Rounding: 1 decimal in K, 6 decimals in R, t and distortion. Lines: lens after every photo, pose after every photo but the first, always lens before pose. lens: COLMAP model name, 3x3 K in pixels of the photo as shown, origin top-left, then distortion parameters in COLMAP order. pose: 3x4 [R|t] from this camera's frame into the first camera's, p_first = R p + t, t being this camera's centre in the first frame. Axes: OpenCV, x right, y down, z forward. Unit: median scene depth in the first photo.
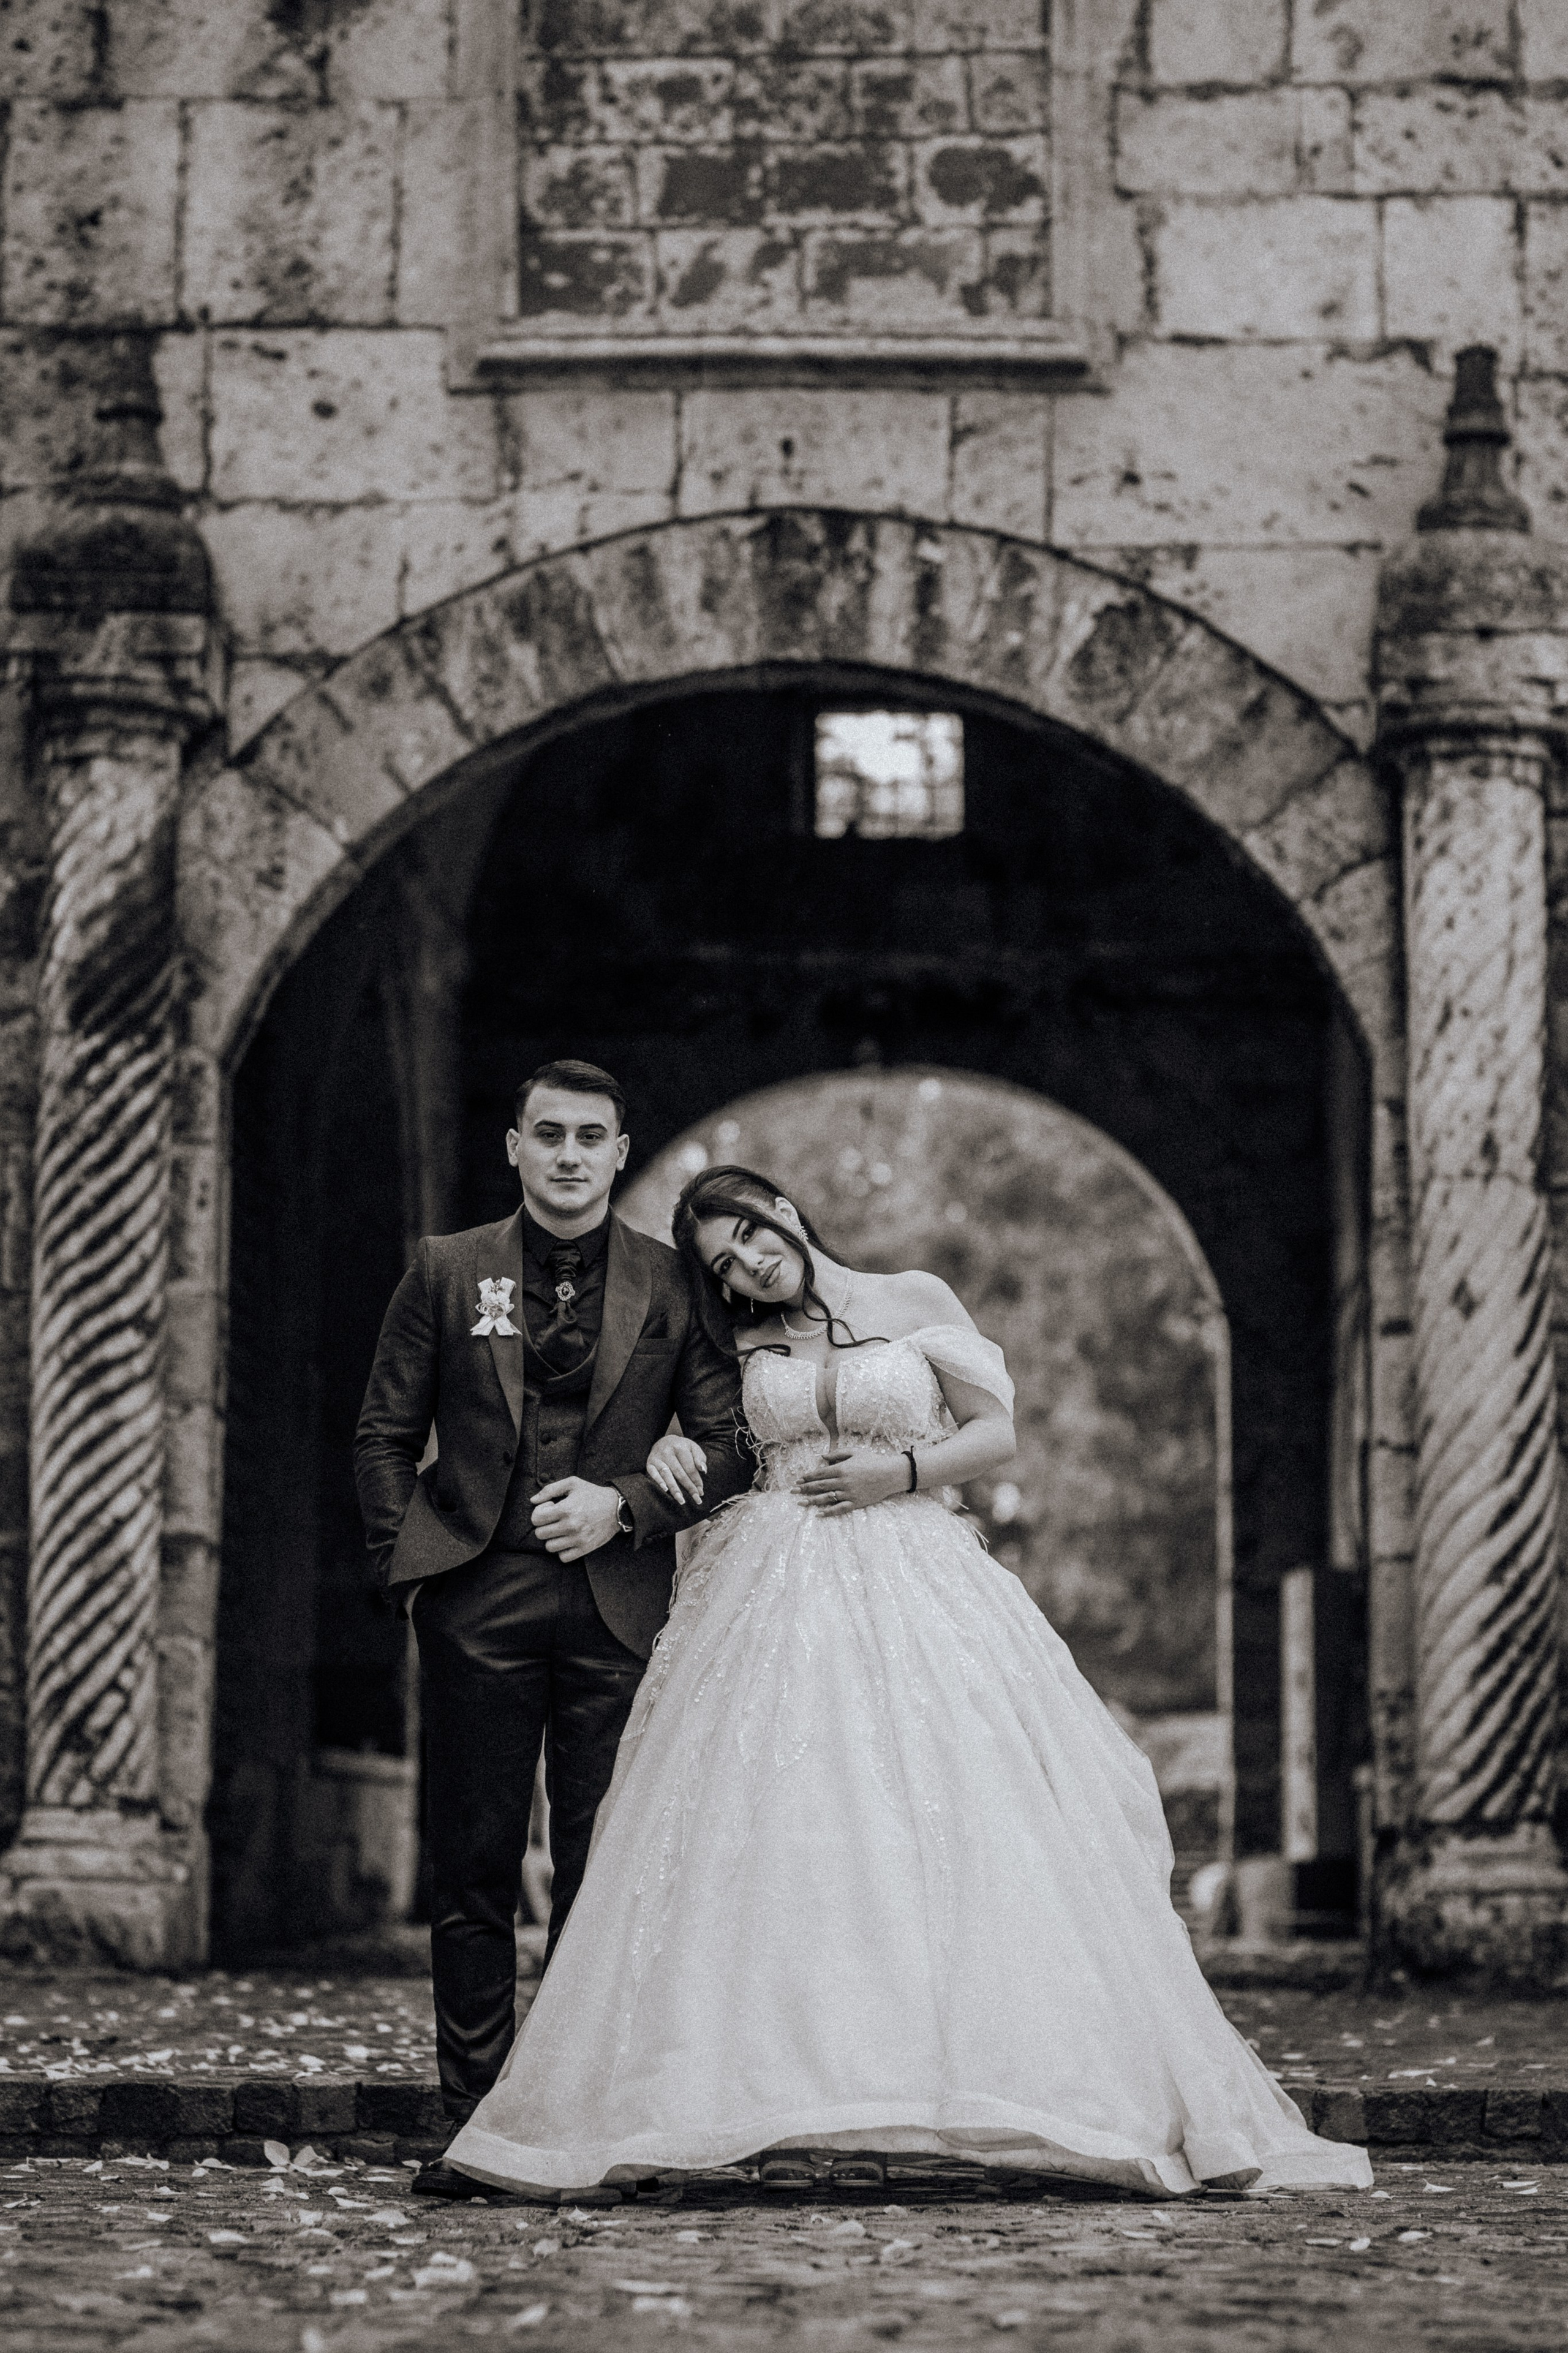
lens RADIAL K [[5855.6, 0, 714.4], [0, 5855.6, 1137.1], [0, 0, 1]] dist [0.037464, 0.000000]
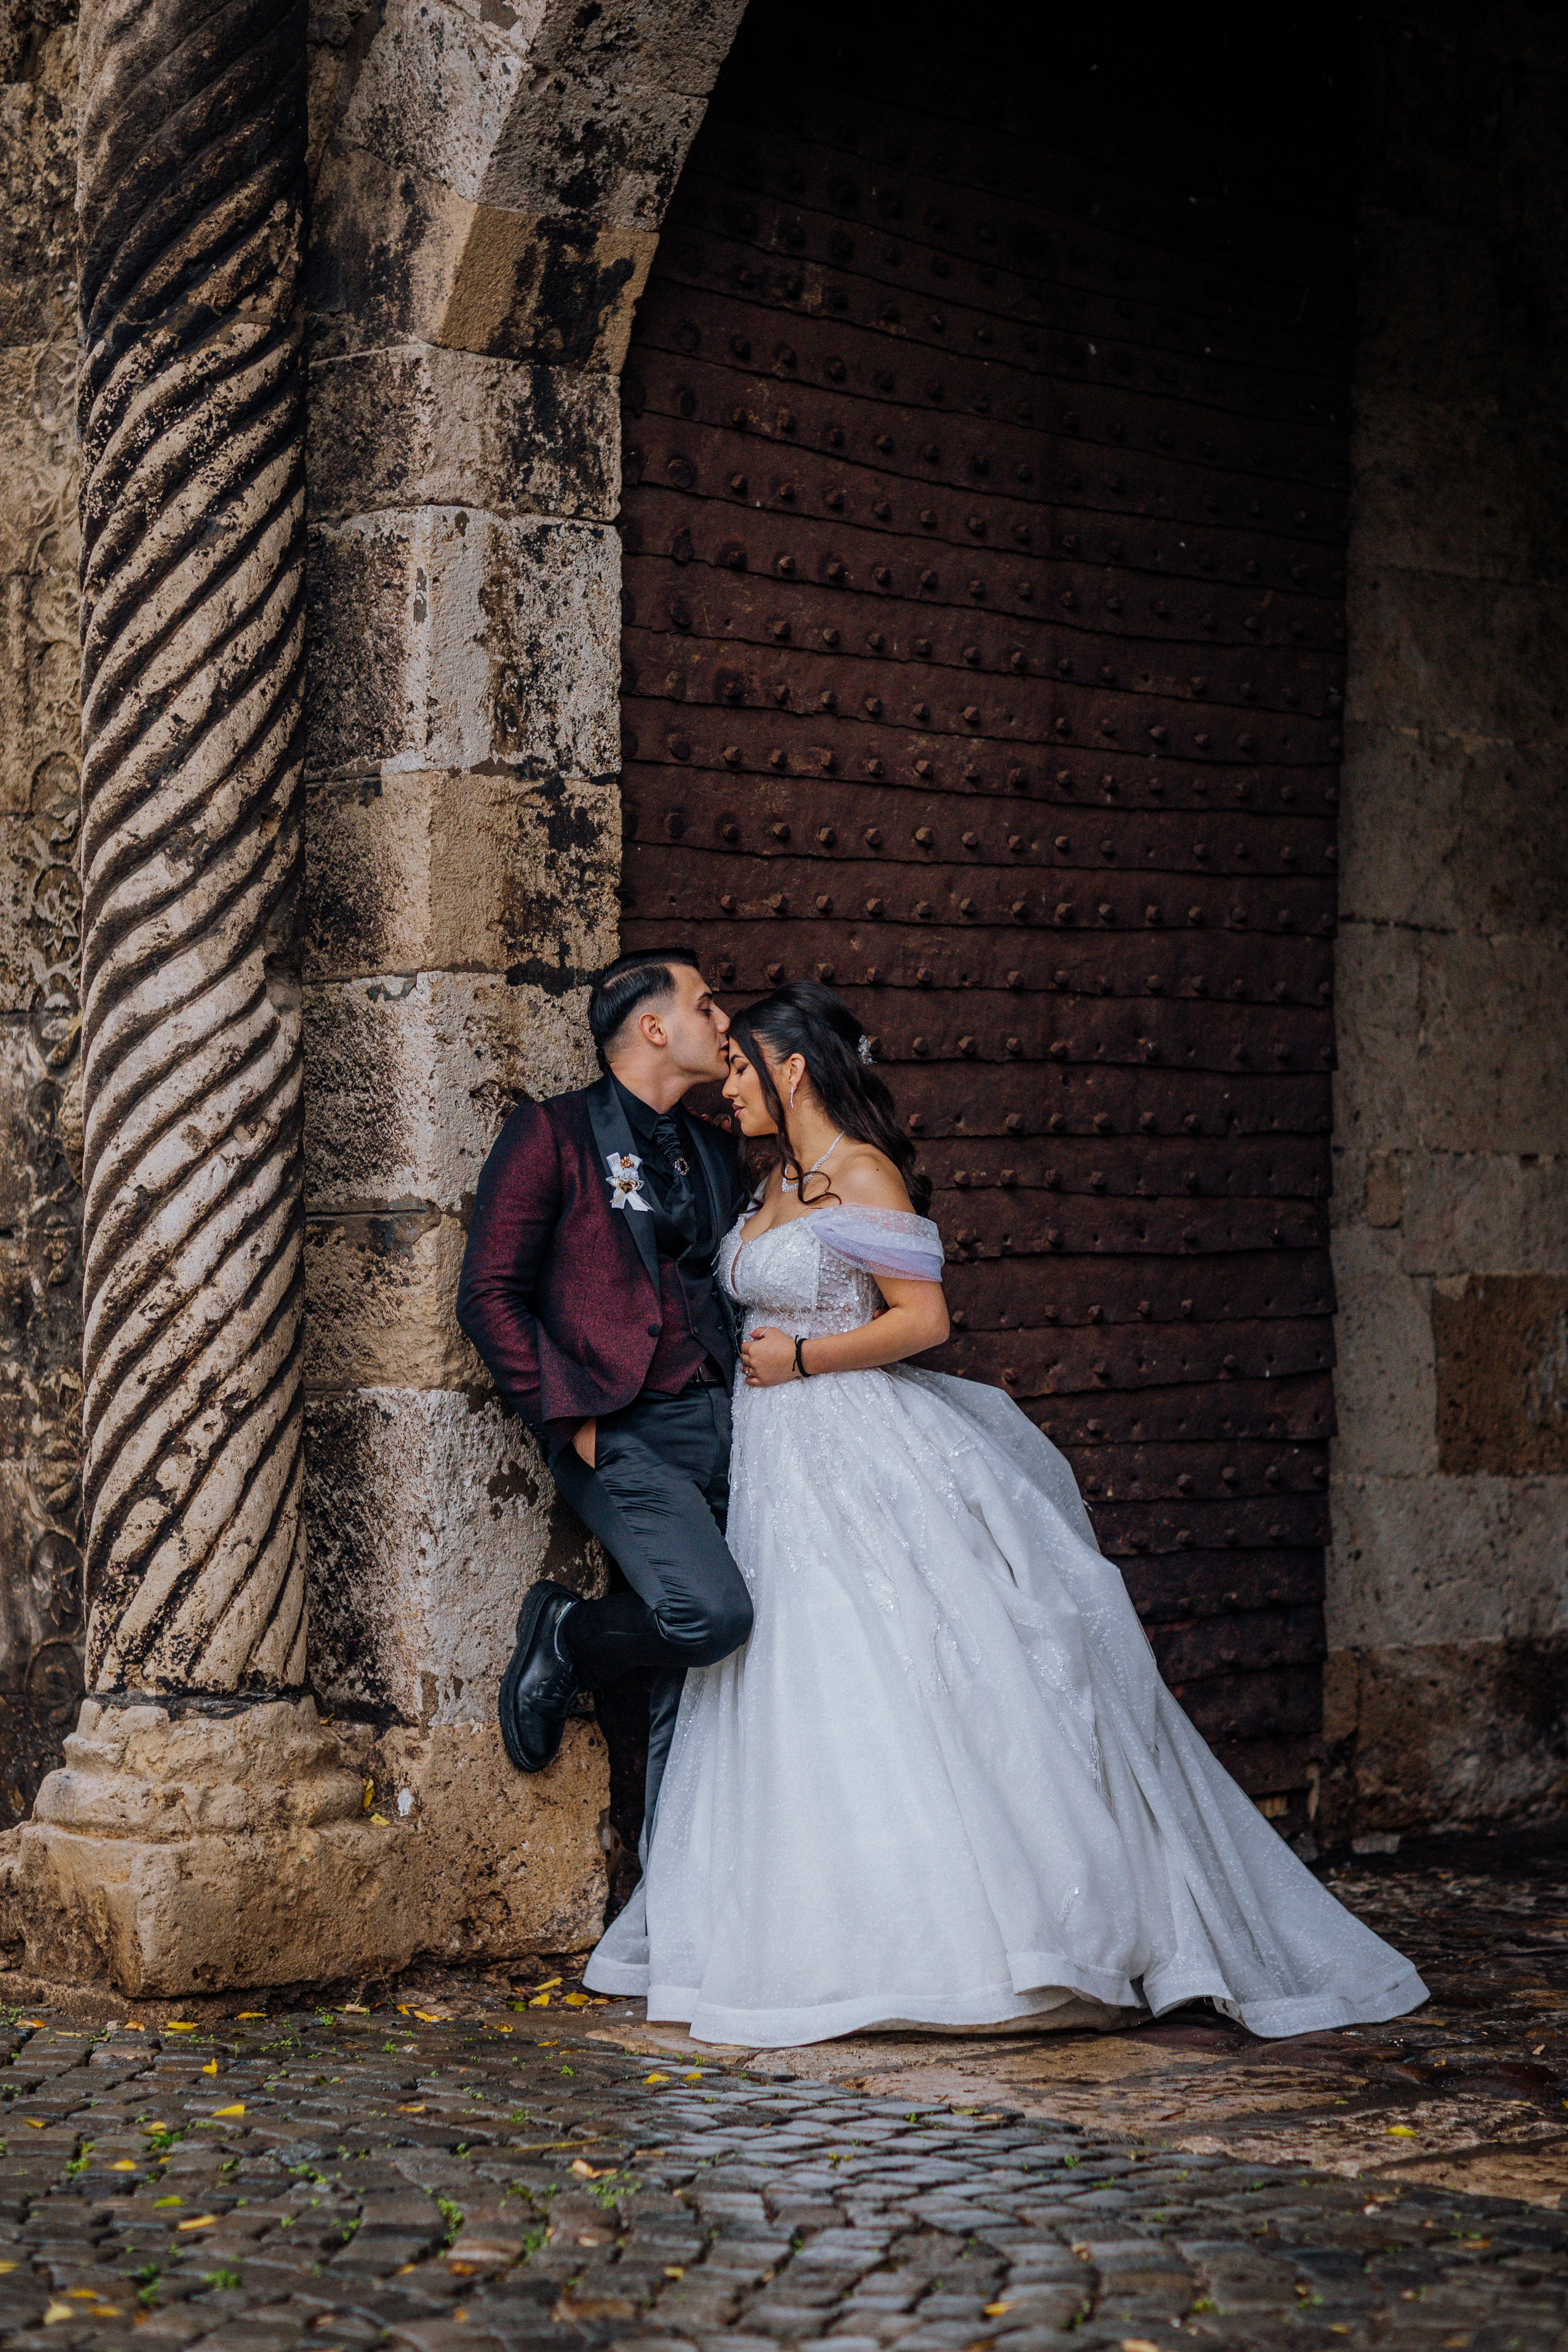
lens RADIAL K [[5853.6, 0, 850.4], [0, 5853.6, 1159.1], [0, 0, 1]] dist [0.037464, 0.000000]
pose [[0.695629, -0.025257, -0.717957, 0.350375], [0.099482, 0.993140, 0.061452, 0.033842], [0.711480, -0.114172, 0.693369, 0.653646]]
